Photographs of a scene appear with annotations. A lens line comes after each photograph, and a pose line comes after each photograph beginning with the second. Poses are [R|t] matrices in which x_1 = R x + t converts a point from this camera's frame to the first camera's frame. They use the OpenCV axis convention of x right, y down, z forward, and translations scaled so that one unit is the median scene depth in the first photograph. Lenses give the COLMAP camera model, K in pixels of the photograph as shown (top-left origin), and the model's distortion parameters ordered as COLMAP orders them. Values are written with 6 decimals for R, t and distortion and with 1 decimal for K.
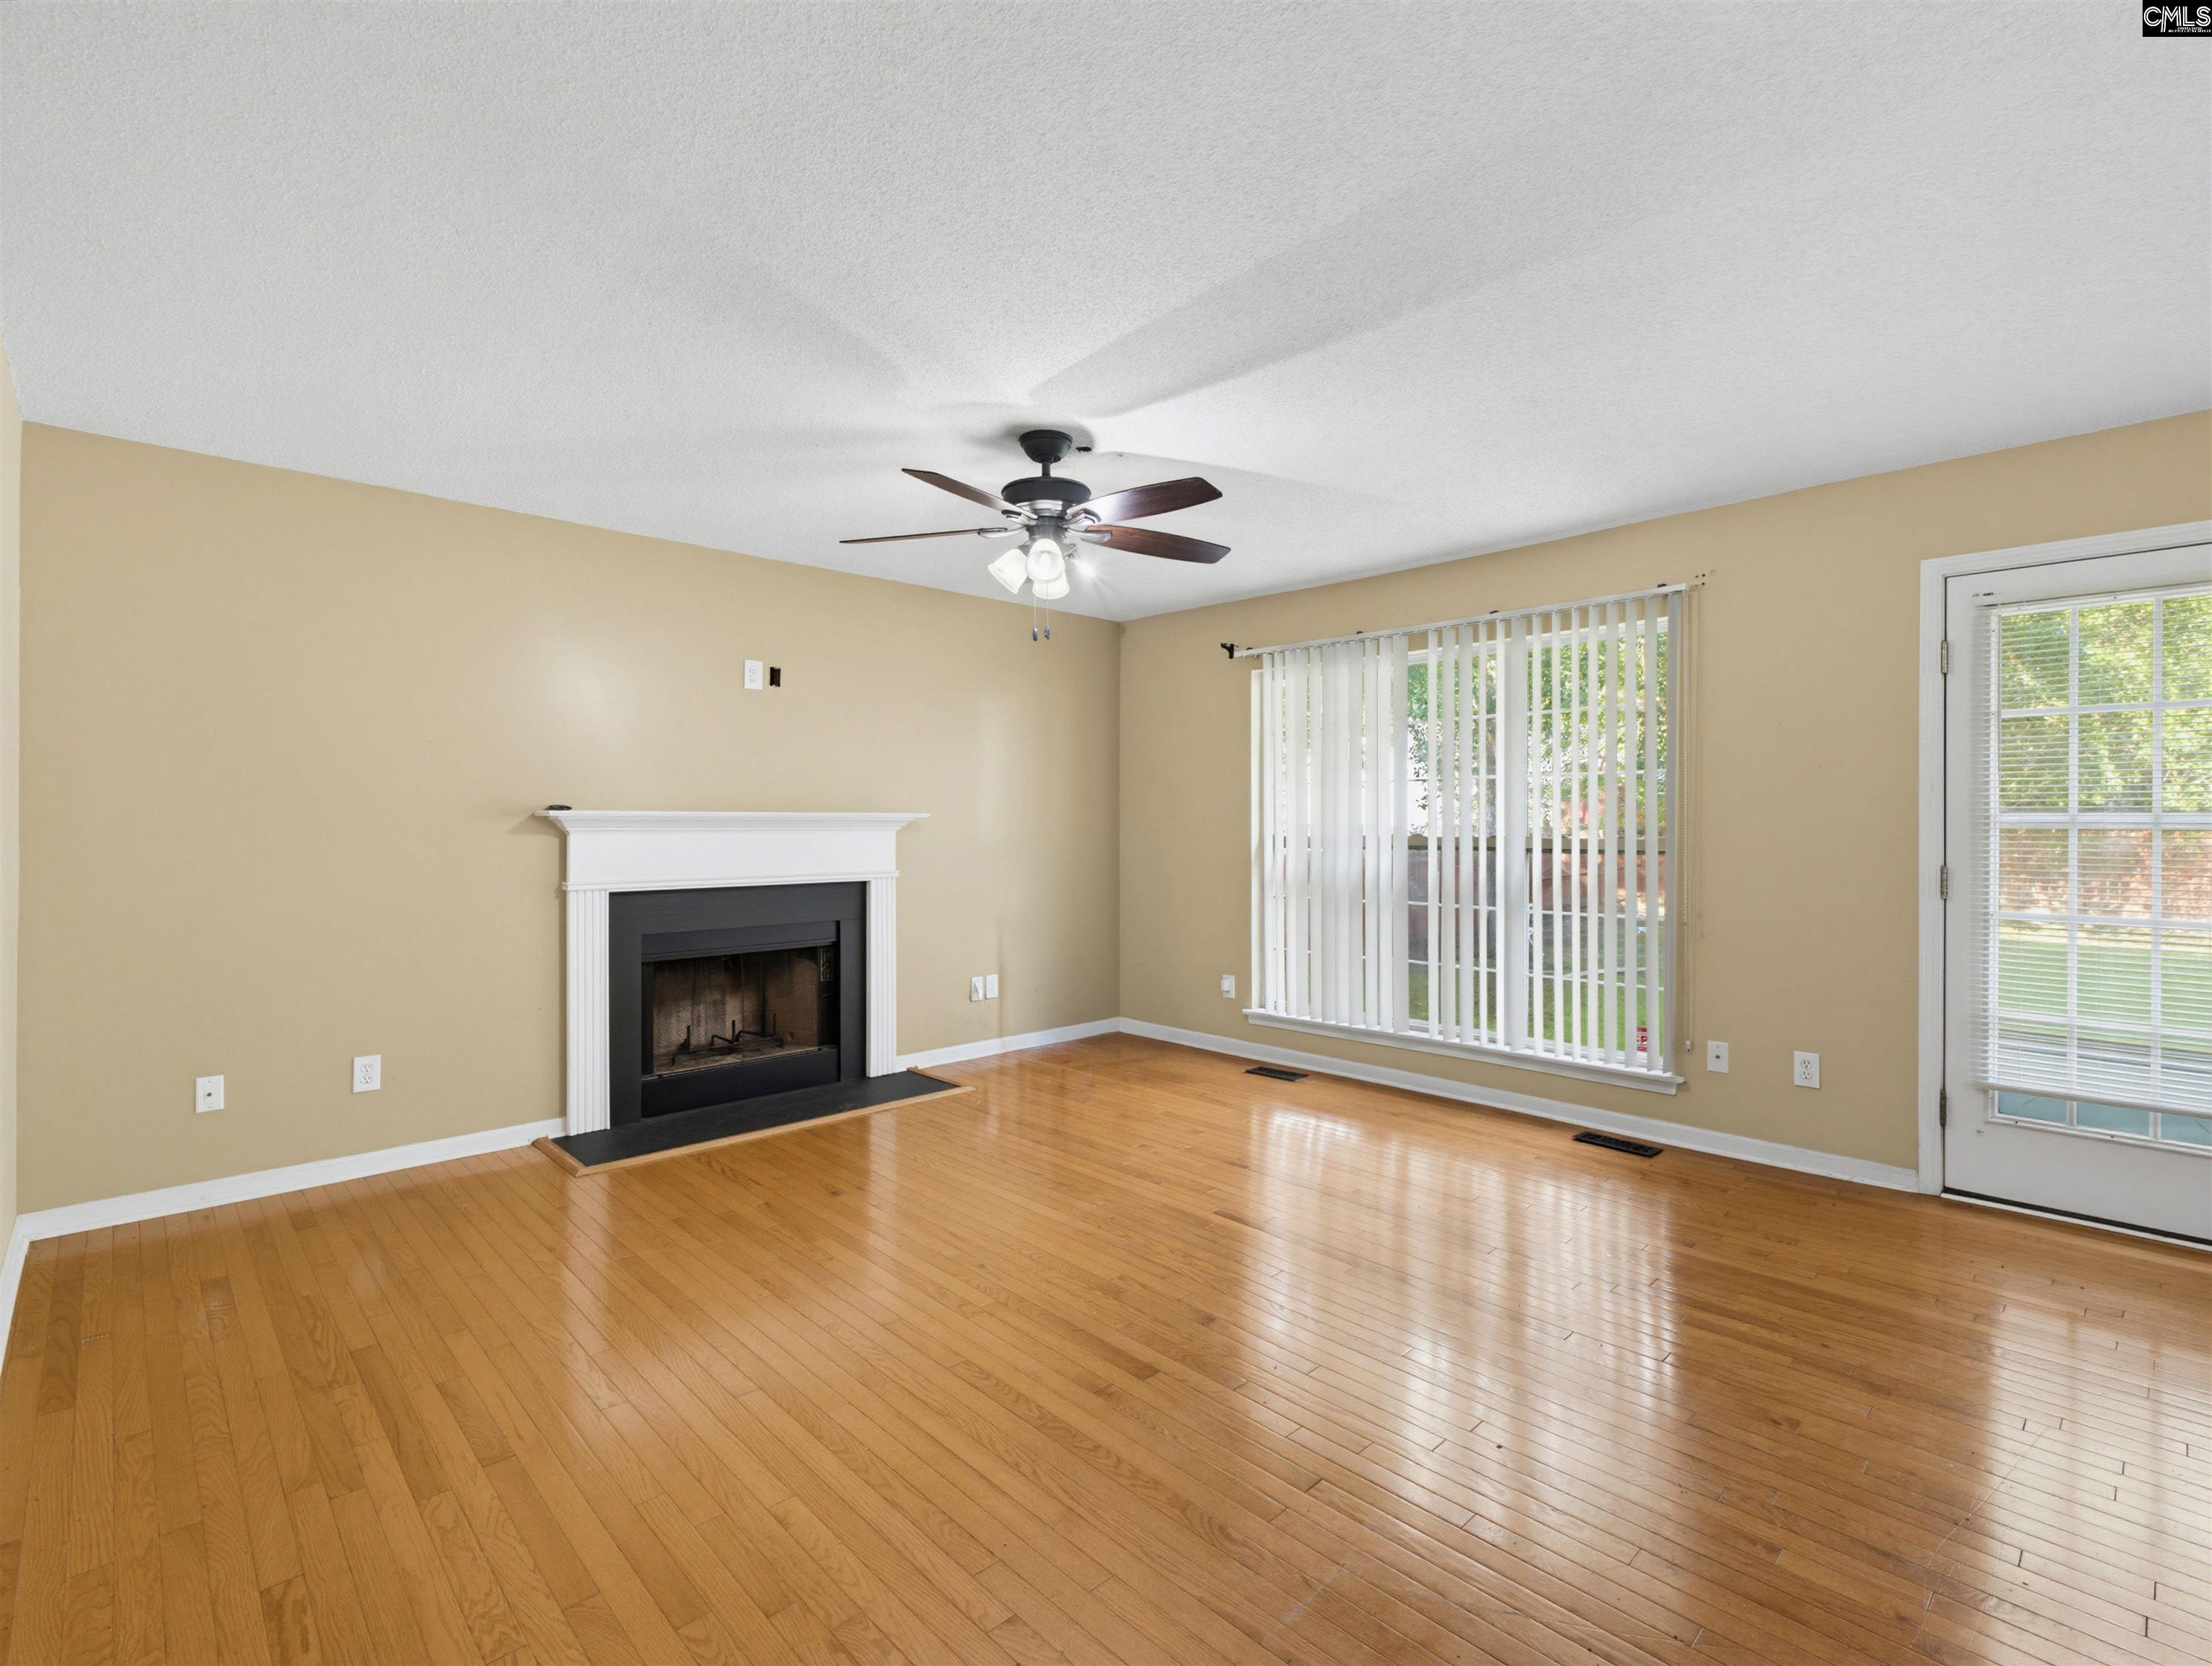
lens RADIAL K [[1034.0, 0, 1106.6], [0, 1034.0, 818.4], [0, 0, 1]] dist [-0.007419, 0.000709]
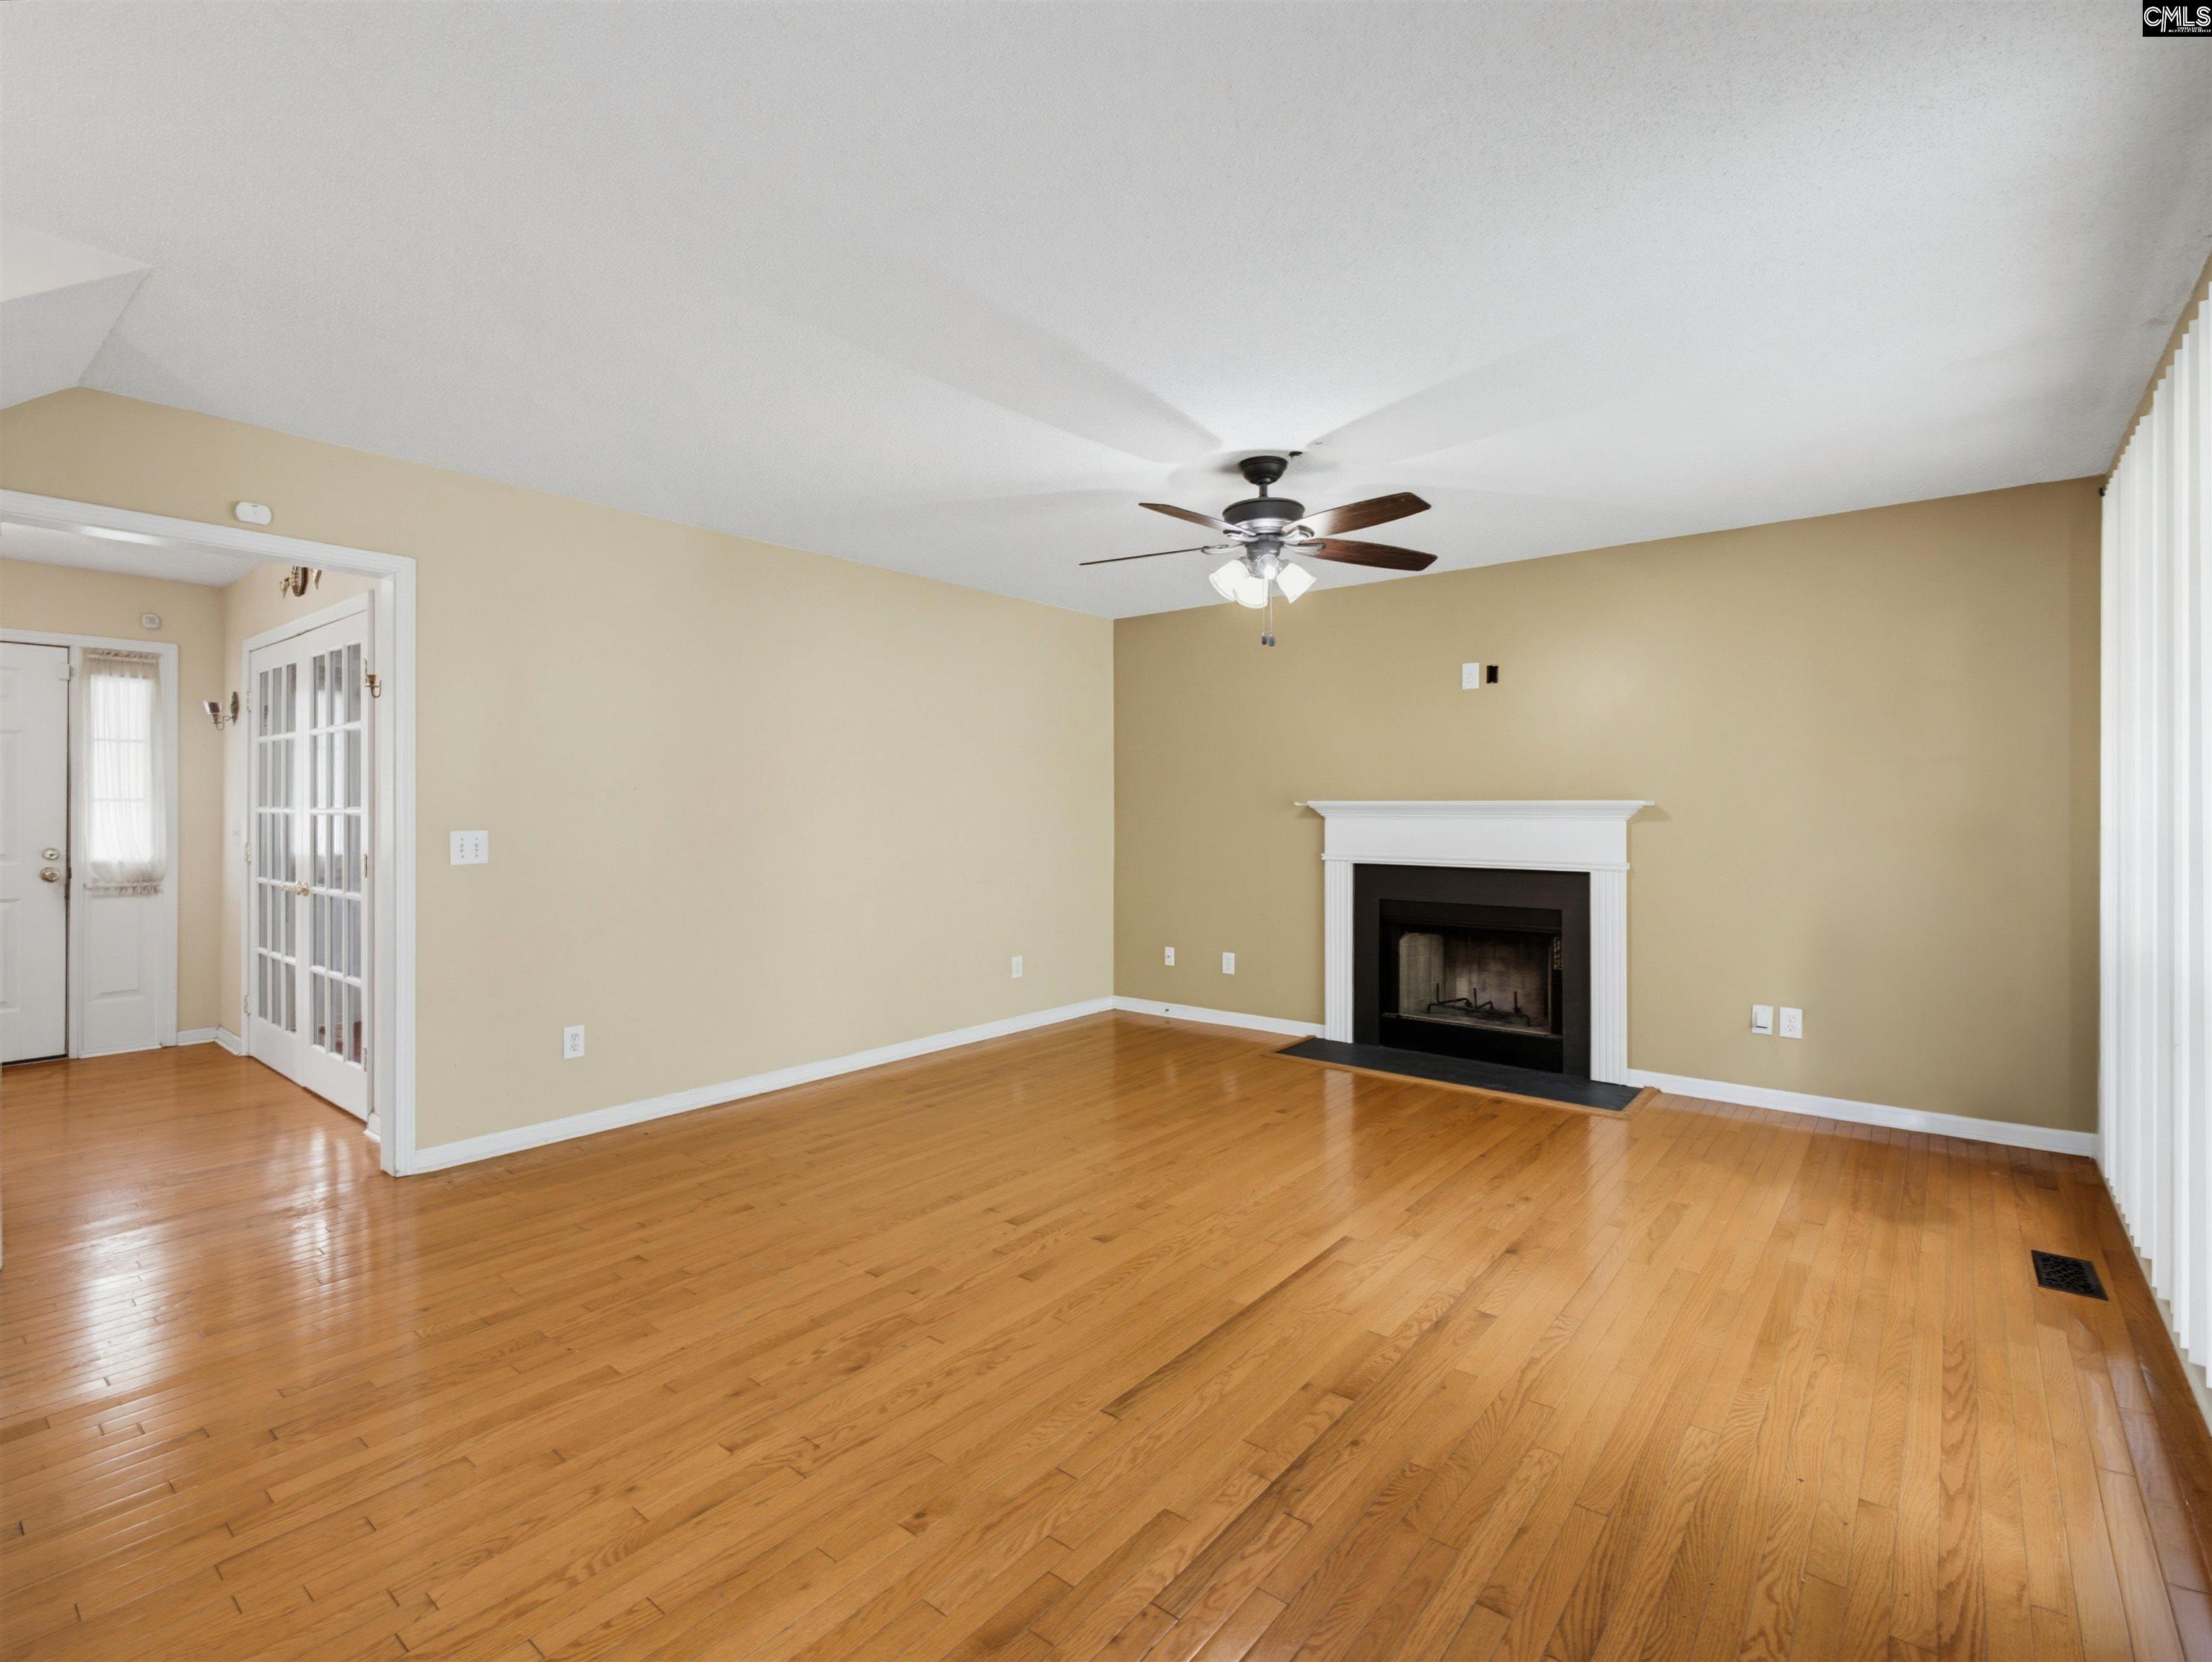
lens RADIAL K [[1033.8, 0, 1127.1], [0, 1033.8, 820.2], [0, 0, 1]] dist [-0.007419, 0.000709]
pose [[0.139787, 0.012852, -0.990098, 0.747483], [0.003926, 0.999901, 0.013533, -0.001899], [0.990174, -0.005779, 0.139723, 0.517651]]
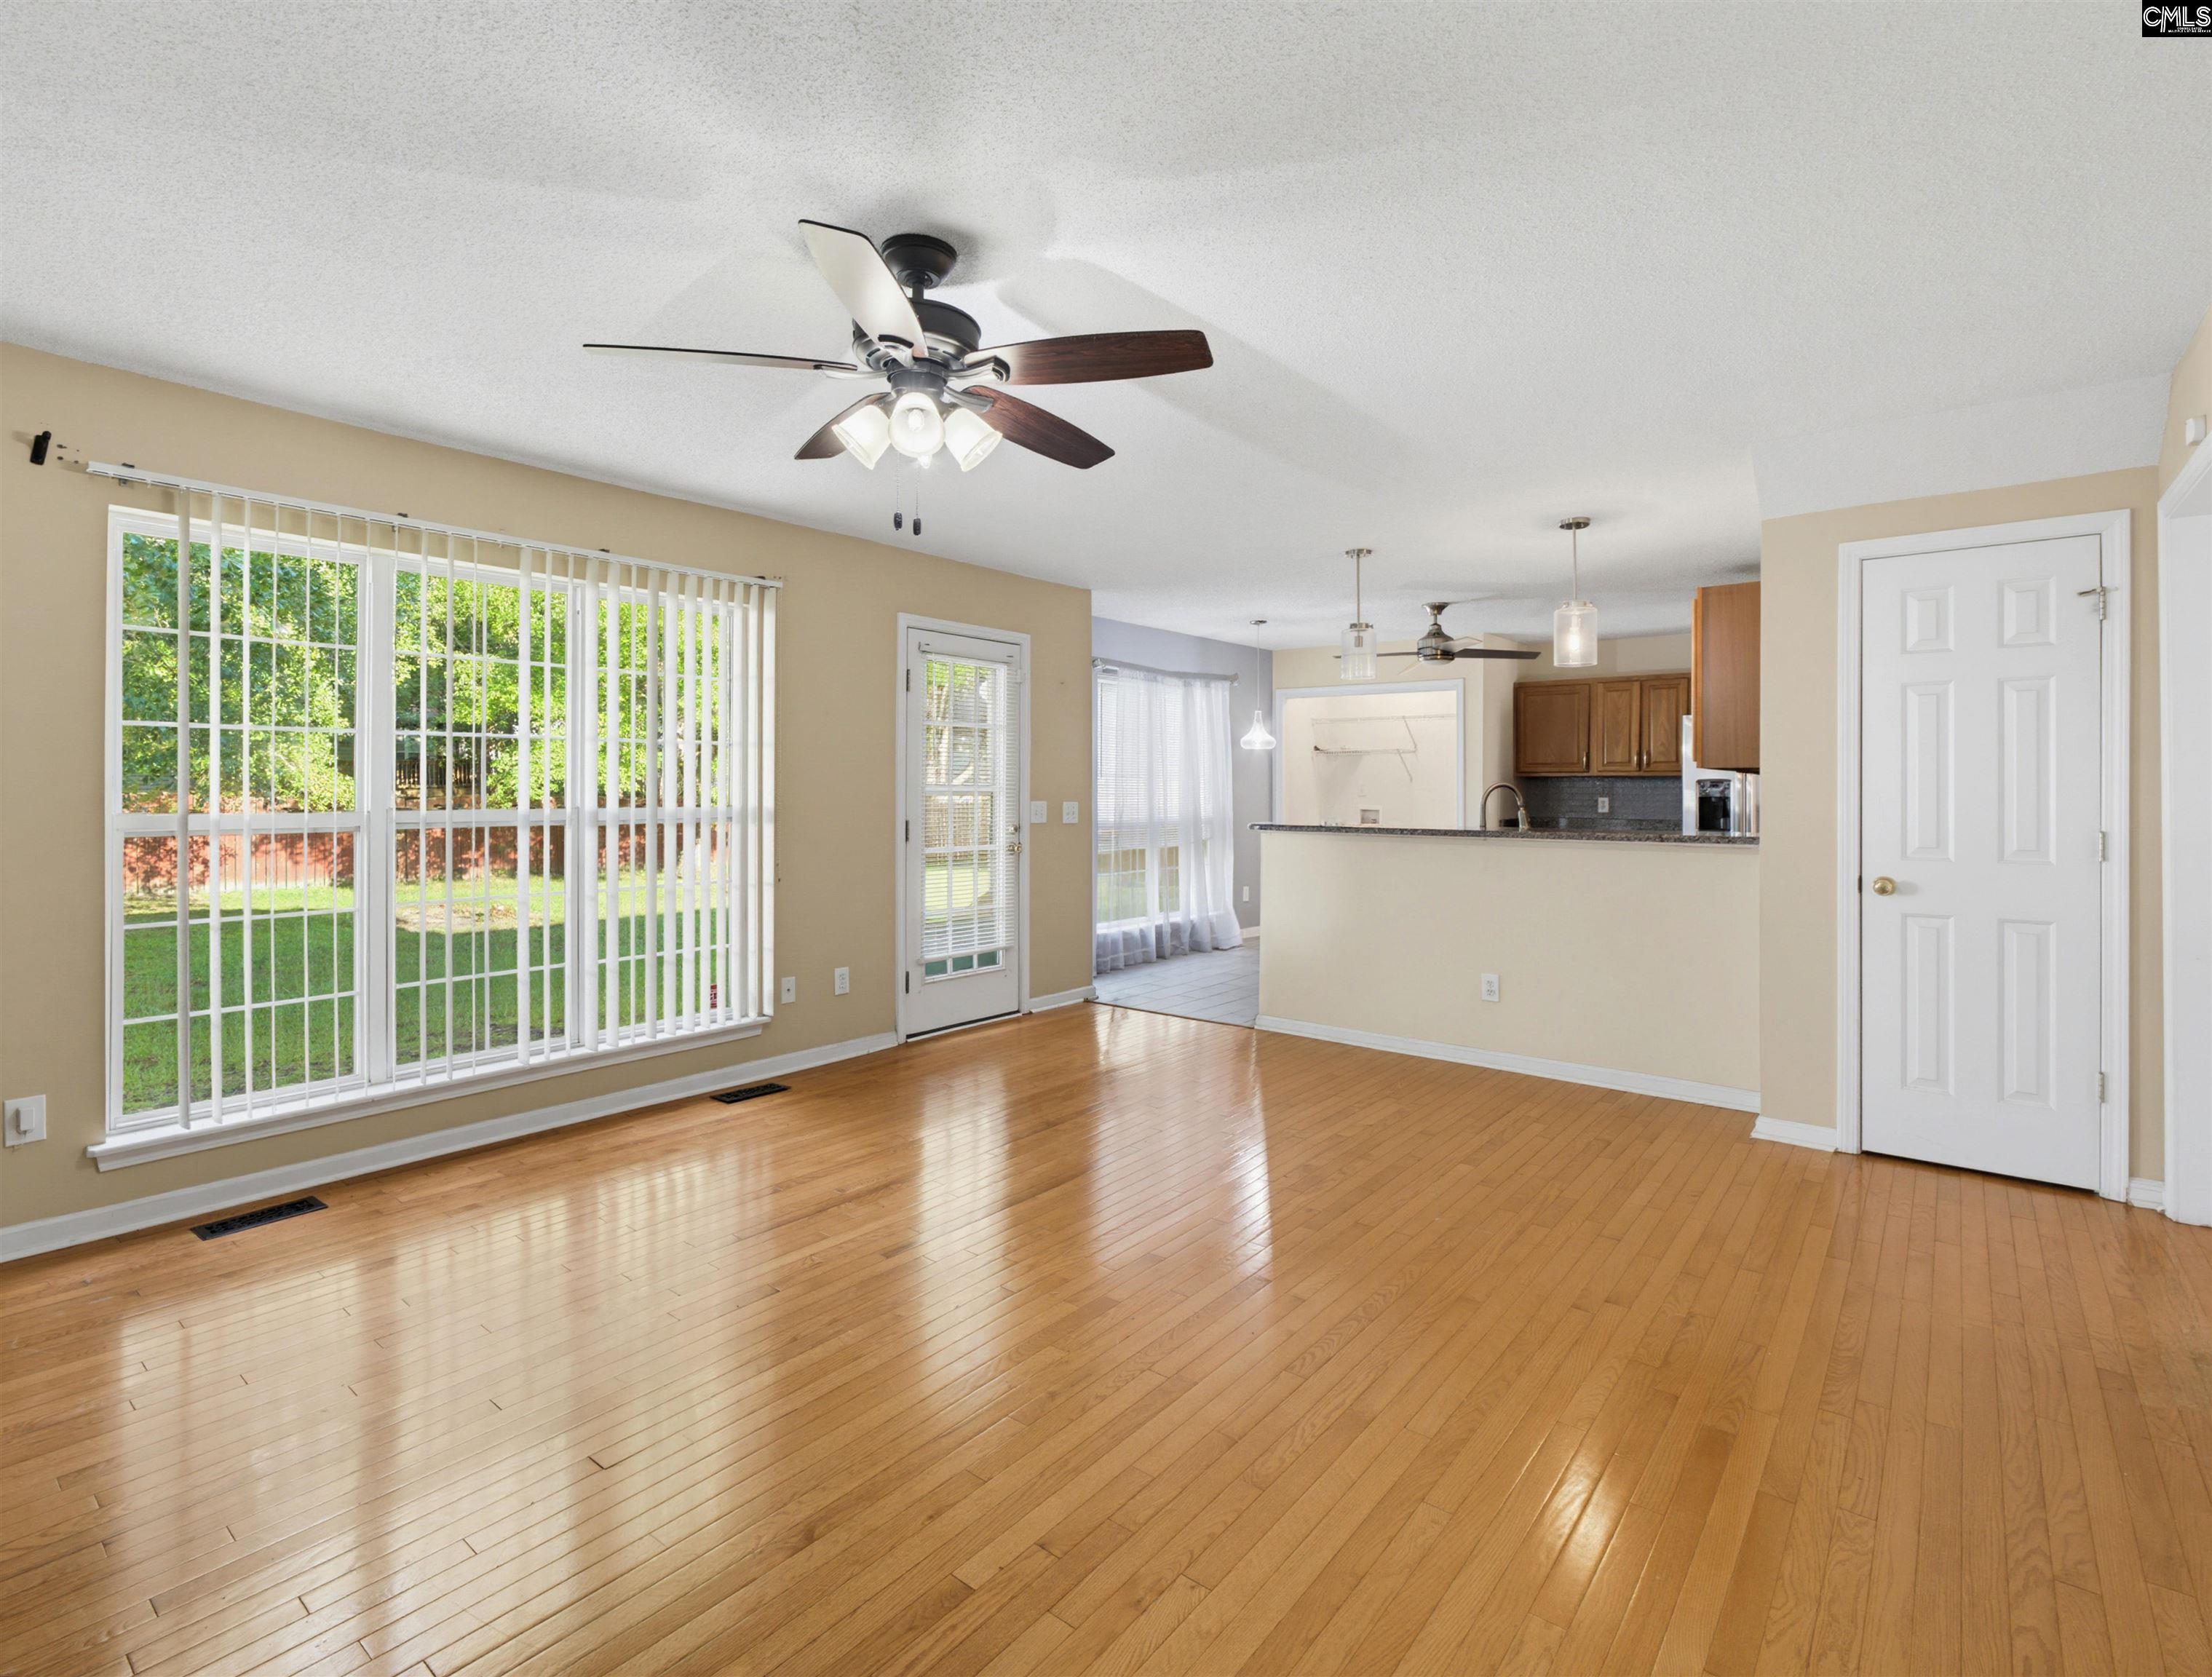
lens RADIAL K [[1054.4, 0, 1121.7], [0, 1054.4, 800.8], [0, 0, 1]] dist [-0.000149, -0.000398]
pose [[-0.134695, -0.009665, 0.990840, -0.584379], [-0.005275, 0.999945, 0.009037, 0.001077], [-0.990873, -0.004010, -0.134739, 0.705804]]
